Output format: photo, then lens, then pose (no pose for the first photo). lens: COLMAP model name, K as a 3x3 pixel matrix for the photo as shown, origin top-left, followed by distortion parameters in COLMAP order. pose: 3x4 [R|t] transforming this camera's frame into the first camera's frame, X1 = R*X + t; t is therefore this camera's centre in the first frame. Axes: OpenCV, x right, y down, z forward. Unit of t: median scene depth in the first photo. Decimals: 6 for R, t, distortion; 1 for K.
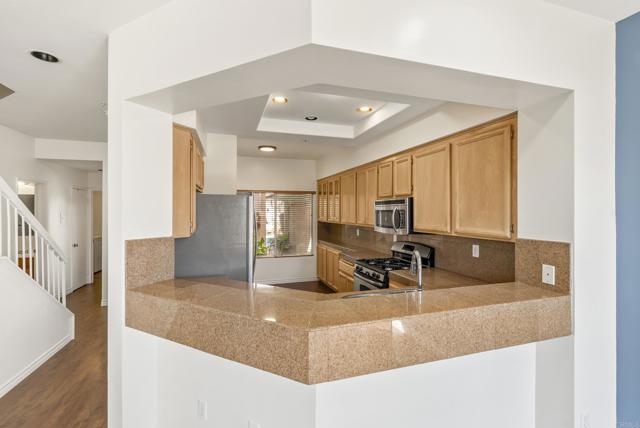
lens RADIAL K [[290.7, 0, 315.8], [0, 290.7, 211.5], [0, 0, 1]] dist [-0.000193, 0.000341]
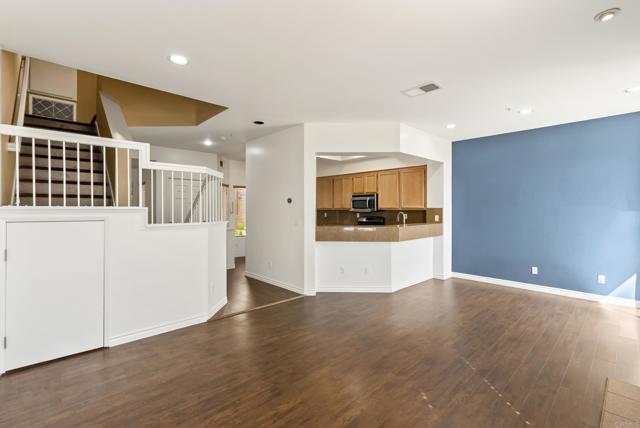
lens RADIAL K [[290.7, 0, 315.8], [0, 290.7, 211.5], [0, 0, 1]] dist [-0.000193, 0.000341]
pose [[0.905723, -0.004187, 0.423850, -1.357255], [-0.000501, 0.999940, 0.010948, 0.082360], [-0.423870, -0.010128, 0.905666, -1.029418]]
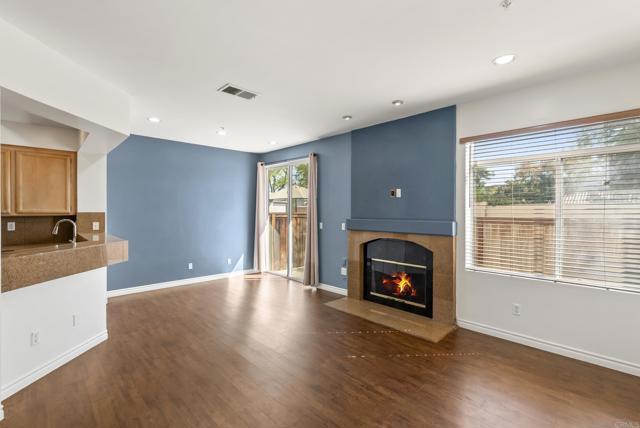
lens RADIAL K [[290.7, 0, 315.8], [0, 290.7, 211.5], [0, 0, 1]] dist [-0.000193, 0.000341]
pose [[-0.438185, -0.000080, 0.898885, -1.681957], [-0.000705, 1.000000, -0.000254, 0.071680], [-0.898885, -0.000745, -0.438185, 0.314179]]
